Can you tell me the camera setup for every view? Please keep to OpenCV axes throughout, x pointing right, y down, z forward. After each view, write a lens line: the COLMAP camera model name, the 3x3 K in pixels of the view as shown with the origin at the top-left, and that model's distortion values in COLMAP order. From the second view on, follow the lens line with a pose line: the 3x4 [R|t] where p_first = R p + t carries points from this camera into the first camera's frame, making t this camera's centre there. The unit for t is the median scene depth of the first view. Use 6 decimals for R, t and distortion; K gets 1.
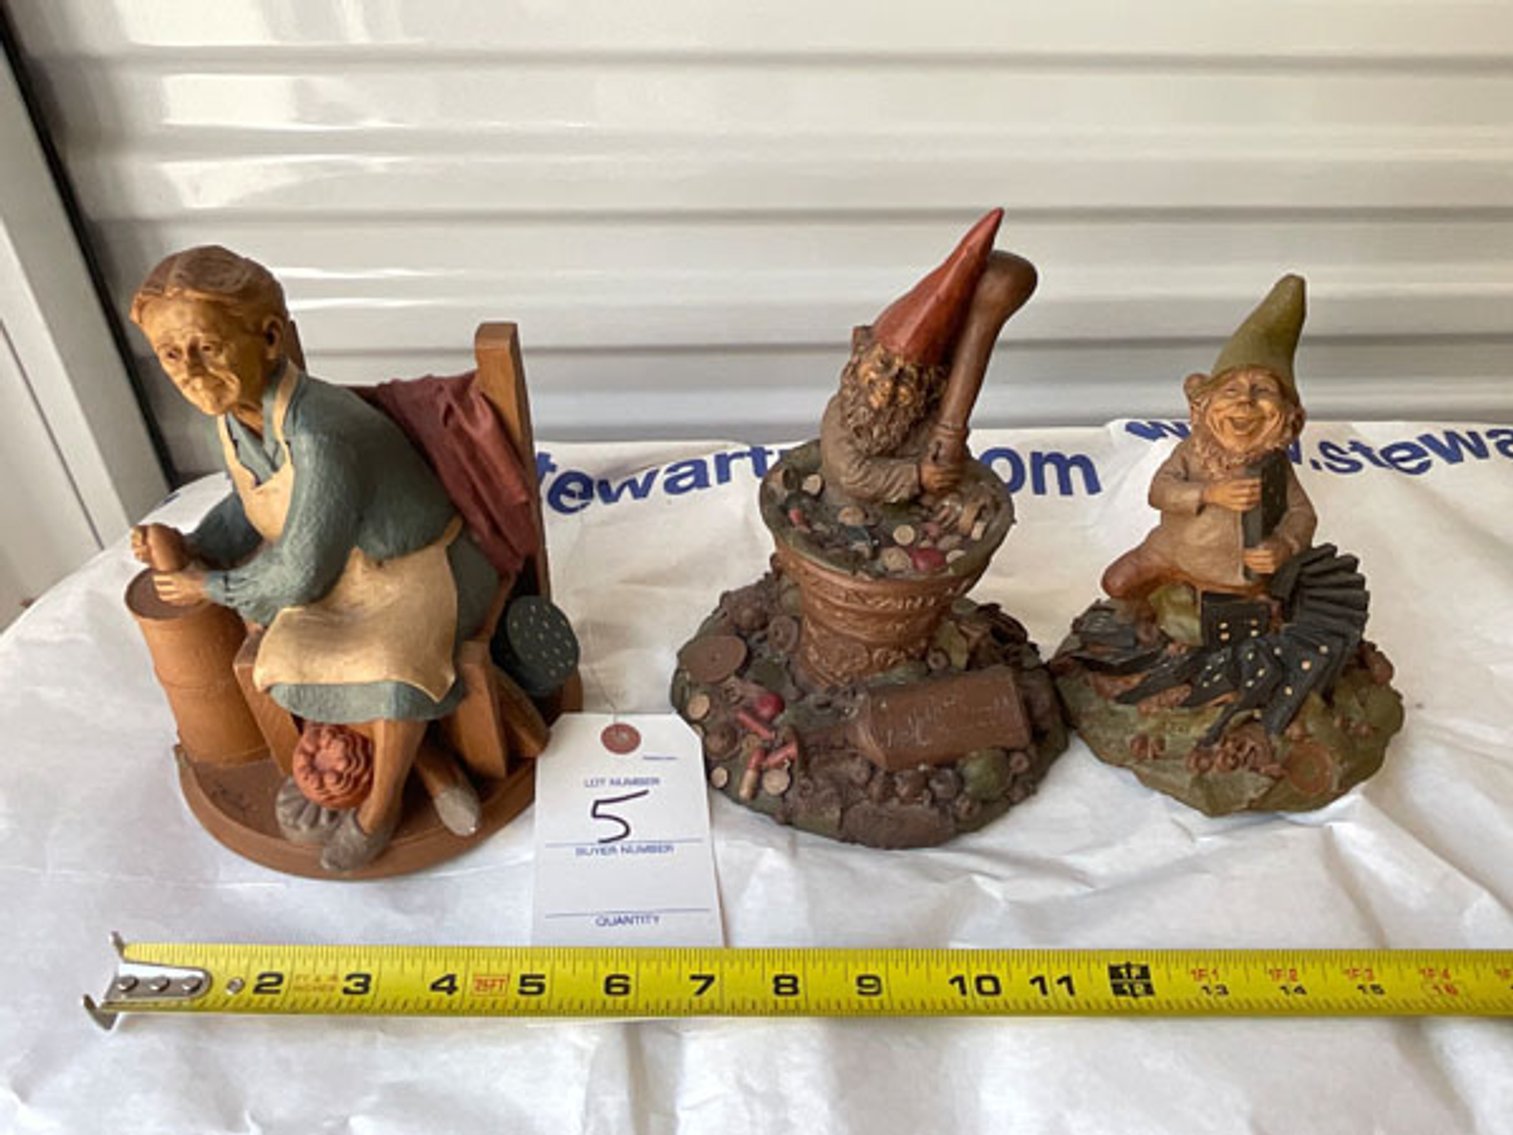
lens RADIAL K [[1083.6, 0, 749.2], [0, 1083.6, 566.7], [0, 0, 1]] dist [-0.001255, -0.016635]
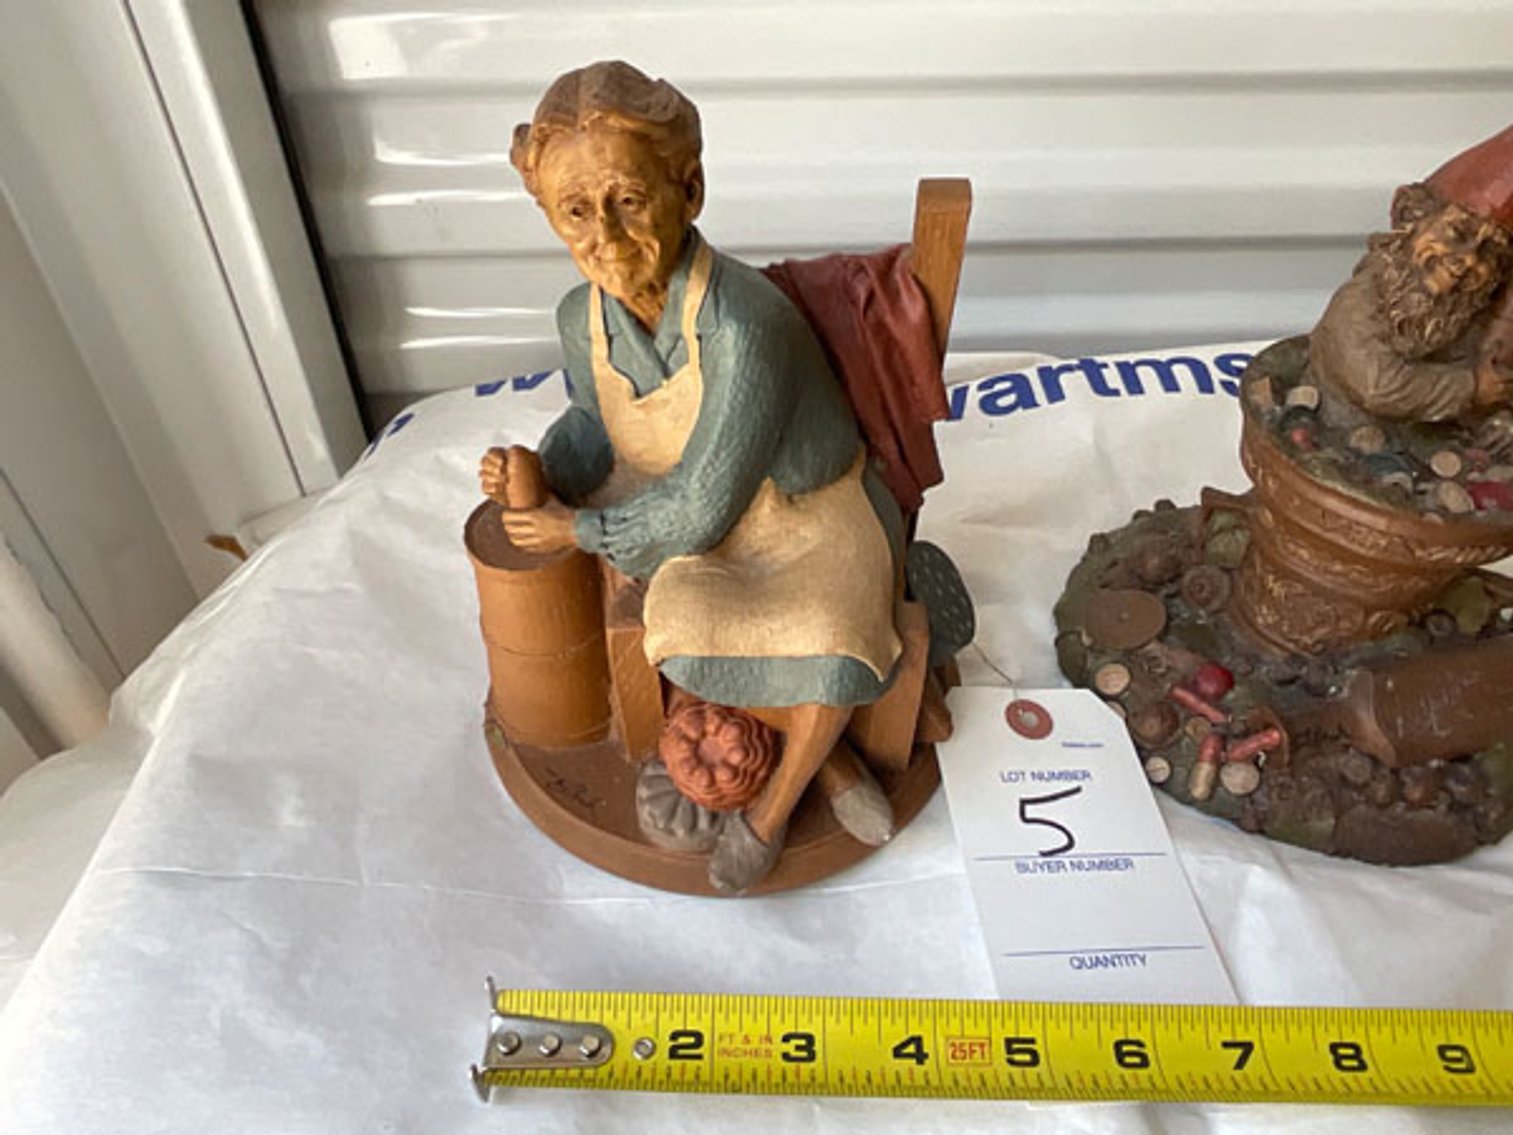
lens RADIAL K [[1087.1, 0, 750.7], [0, 1087.1, 566.9], [0, 0, 1]] dist [0.000403, -0.015970]
pose [[0.998865, 0.007624, -0.047010, -0.309256], [-0.004672, 0.998030, 0.062569, -0.002903], [0.047395, -0.062279, 0.996933, 0.212840]]
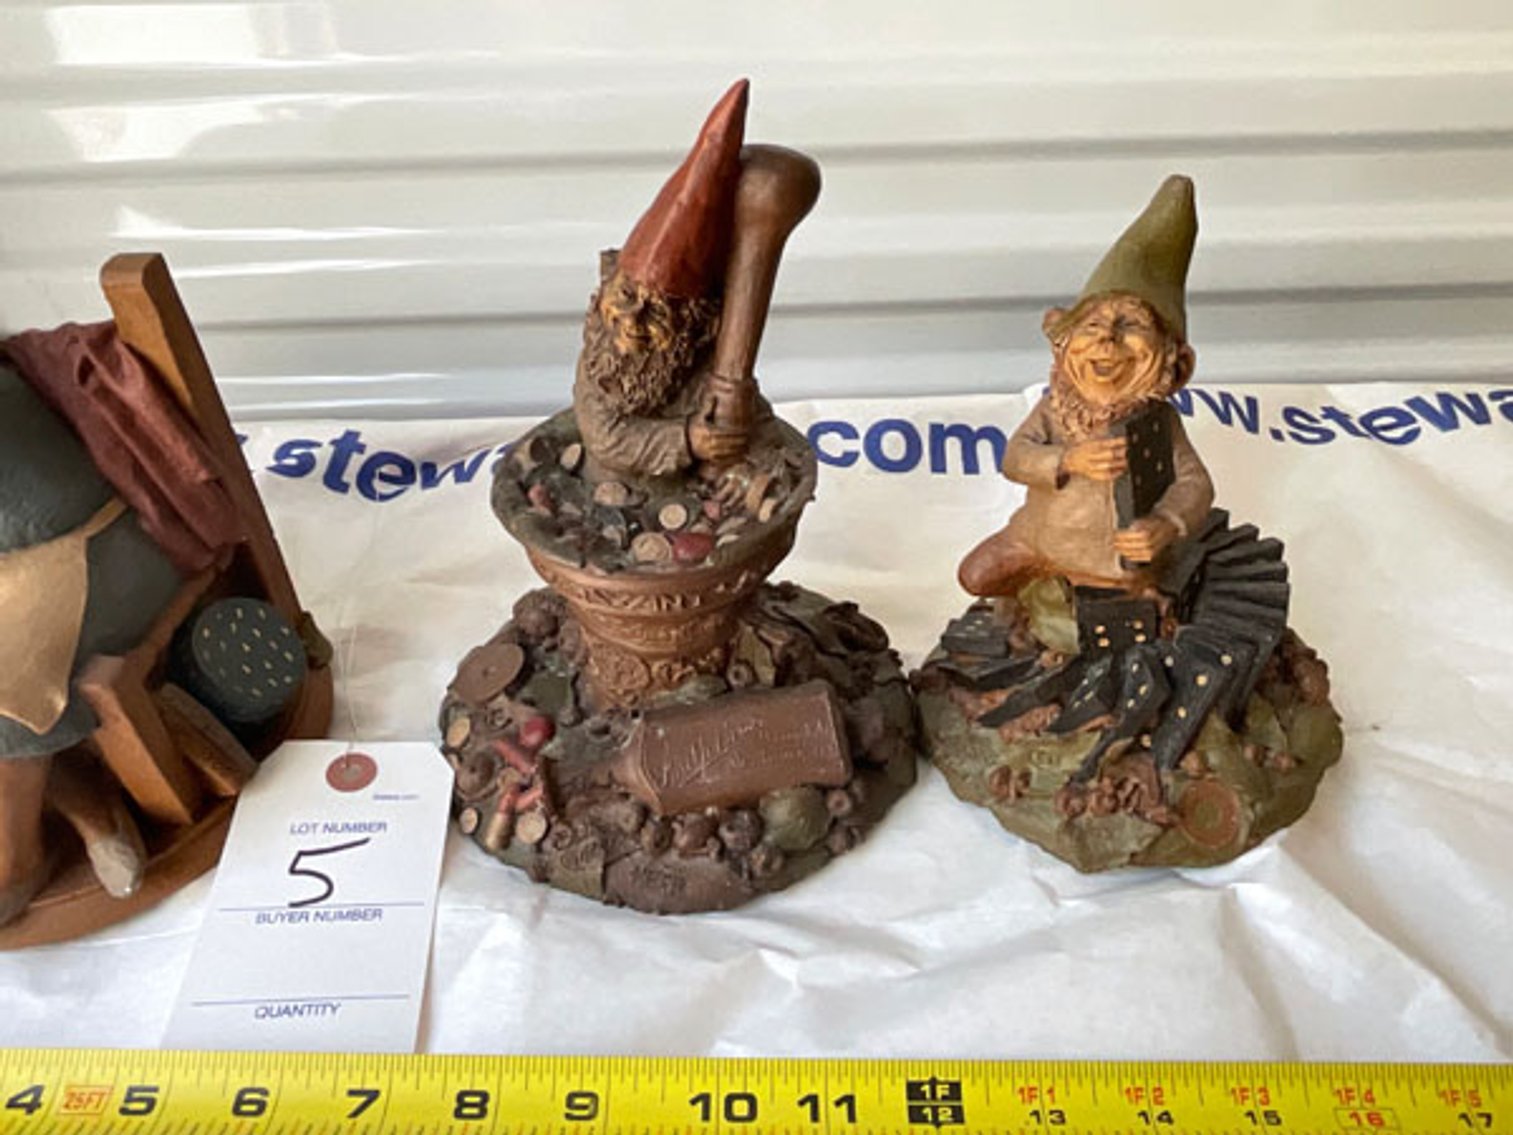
lens RADIAL K [[1087.1, 0, 750.7], [0, 1087.1, 566.9], [0, 0, 1]] dist [0.000403, -0.015970]
pose [[0.998933, -0.007990, -0.045484, 0.235626], [0.008015, 0.999968, 0.000370, 0.007329], [0.045480, -0.000735, 0.998965, 0.214551]]
